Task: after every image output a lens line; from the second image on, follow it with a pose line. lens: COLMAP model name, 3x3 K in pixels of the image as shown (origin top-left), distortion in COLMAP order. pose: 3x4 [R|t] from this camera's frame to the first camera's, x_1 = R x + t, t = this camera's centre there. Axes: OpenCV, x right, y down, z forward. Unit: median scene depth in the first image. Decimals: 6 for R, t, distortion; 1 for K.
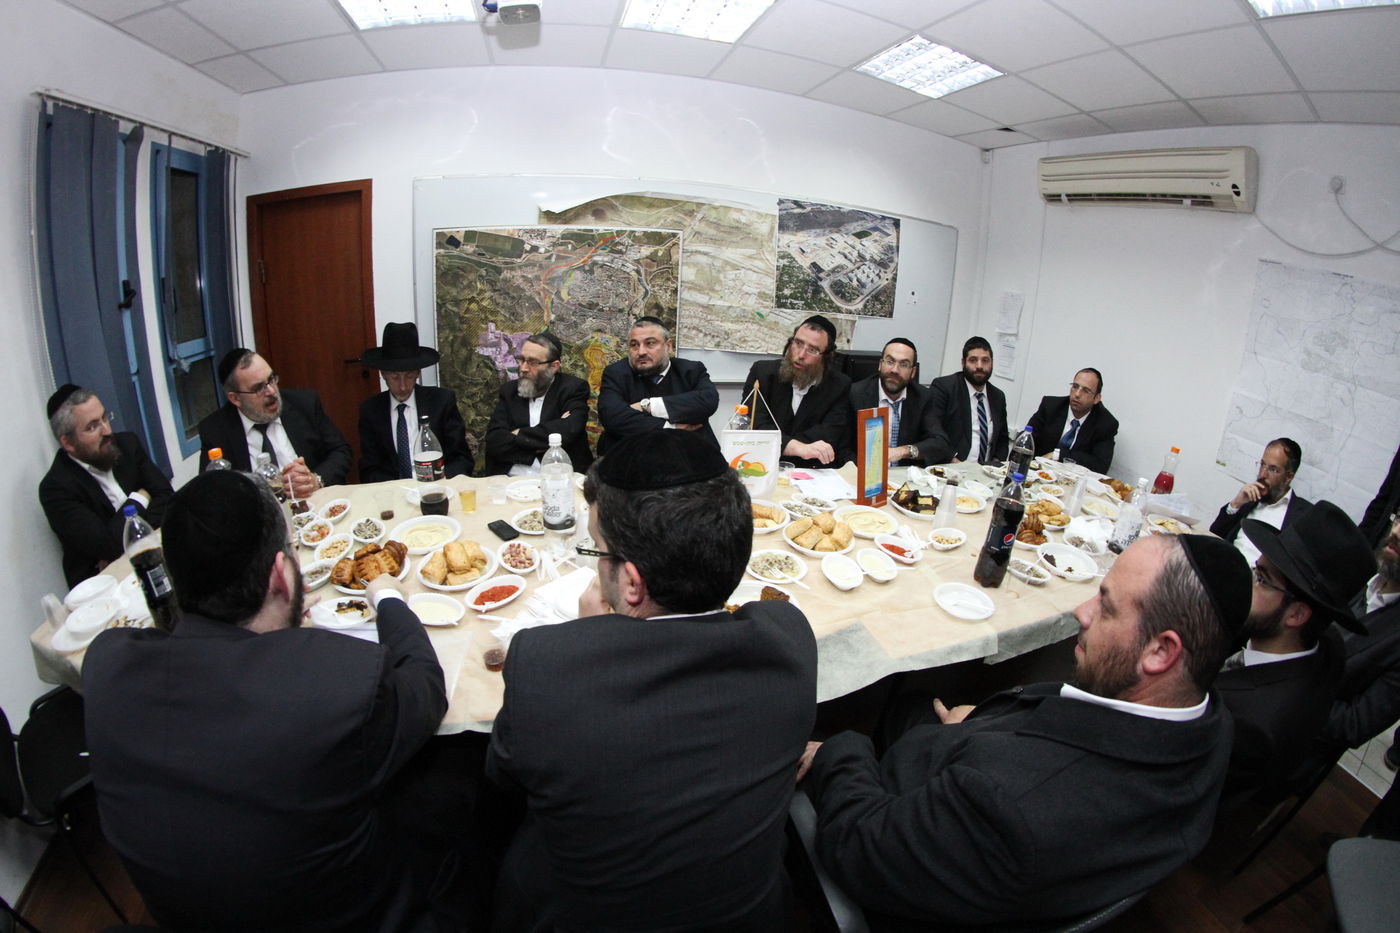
lens RADIAL K [[529.9, 0, 698.5], [0, 529.9, 471.7], [0, 0, 1]] dist [-0.277685, 0.087974]
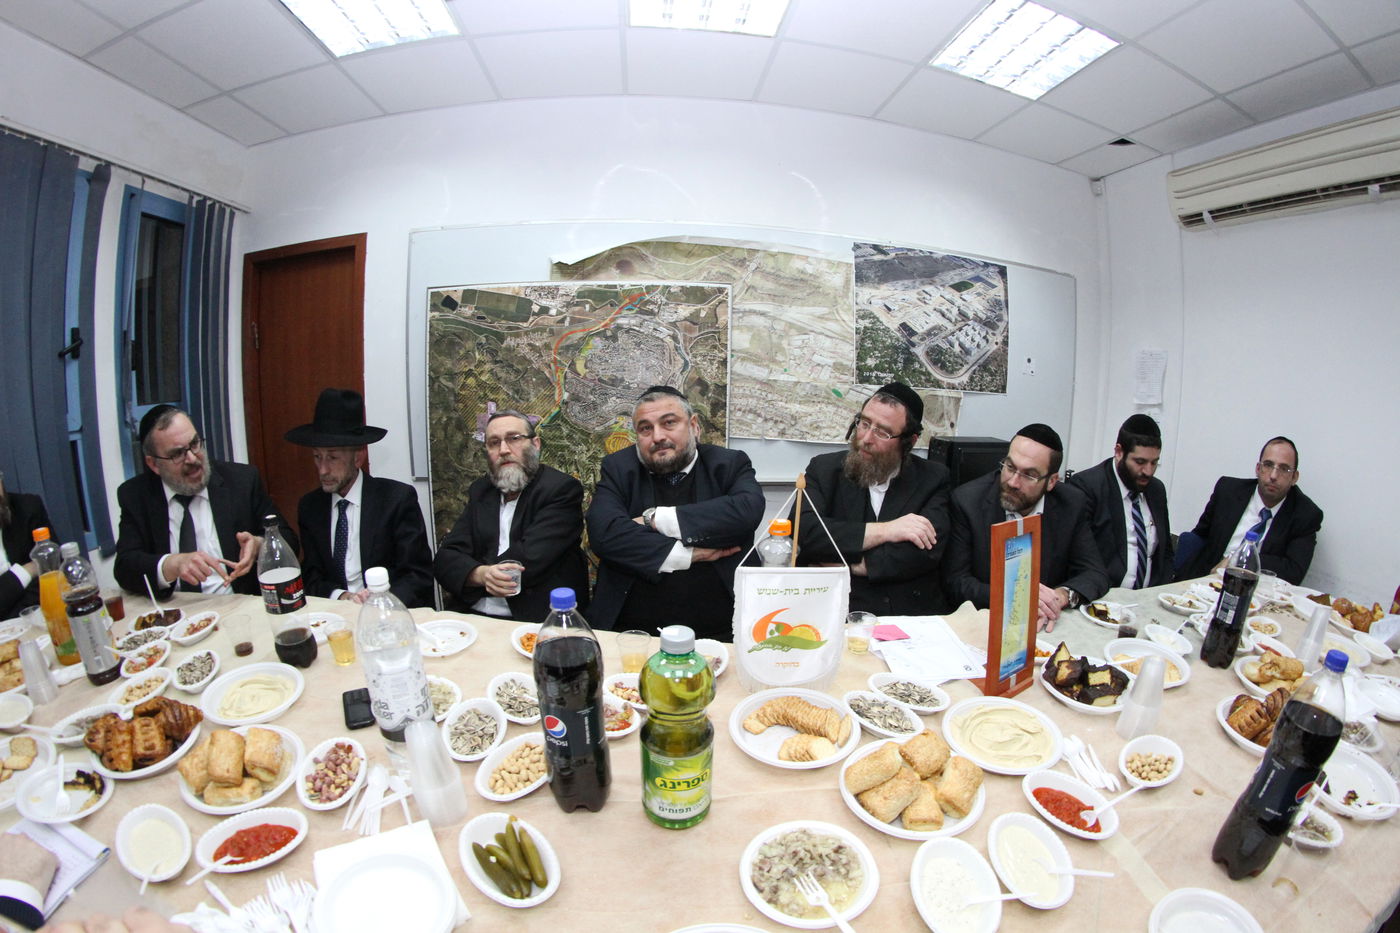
lens RADIAL K [[529.9, 0, 698.5], [0, 529.9, 471.7], [0, 0, 1]] dist [-0.277685, 0.087974]
pose [[0.983959, -0.002783, -0.178372, 0.060914], [-0.031281, 0.981695, -0.187872, -0.043128], [0.175630, 0.190438, 0.965861, 0.275693]]
